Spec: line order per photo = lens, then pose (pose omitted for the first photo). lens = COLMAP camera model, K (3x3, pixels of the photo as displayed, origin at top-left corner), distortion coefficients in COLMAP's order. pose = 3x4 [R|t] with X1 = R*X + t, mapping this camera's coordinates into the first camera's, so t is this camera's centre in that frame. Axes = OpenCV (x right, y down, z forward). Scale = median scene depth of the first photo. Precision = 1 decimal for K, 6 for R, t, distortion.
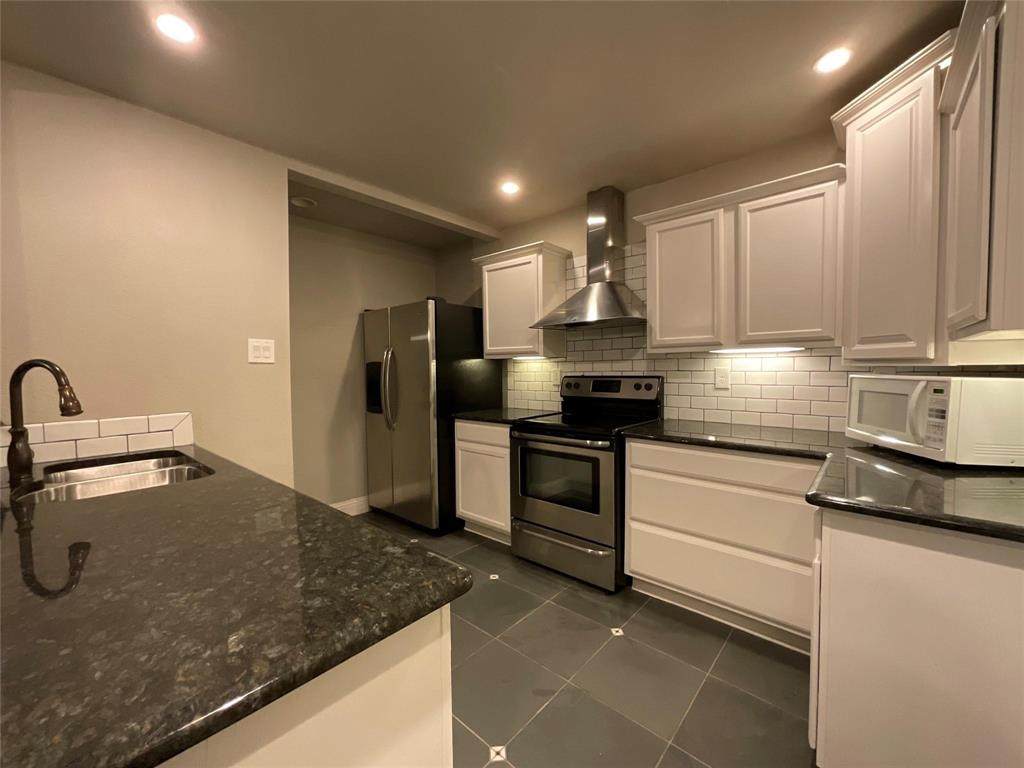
lens RADIAL K [[414.7, 0, 513.6], [0, 414.7, 383.7], [0, 0, 1]] dist [-0.004019, -0.000921]
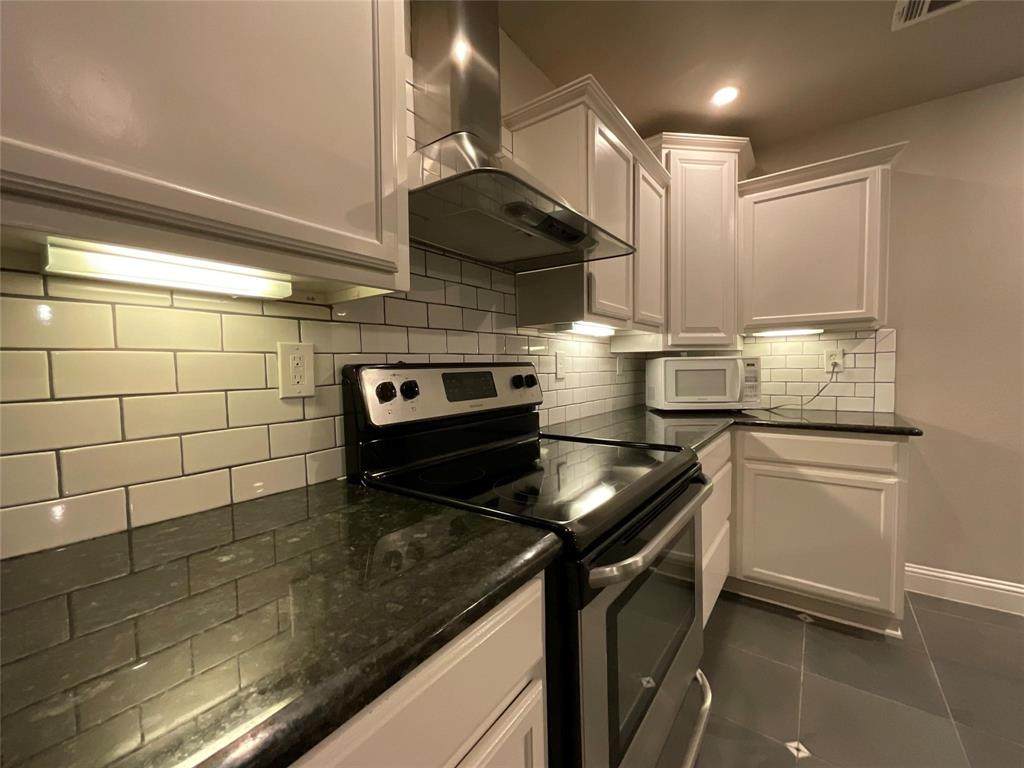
lens RADIAL K [[414.7, 0, 508.6], [0, 414.7, 383.7], [0, 0, 1]] dist [-0.004019, -0.000921]
pose [[-0.093158, -0.028883, 0.995232, -0.236029], [0.058816, 0.997674, 0.034459, -0.009929], [-0.993913, 0.061746, -0.091243, 1.058612]]
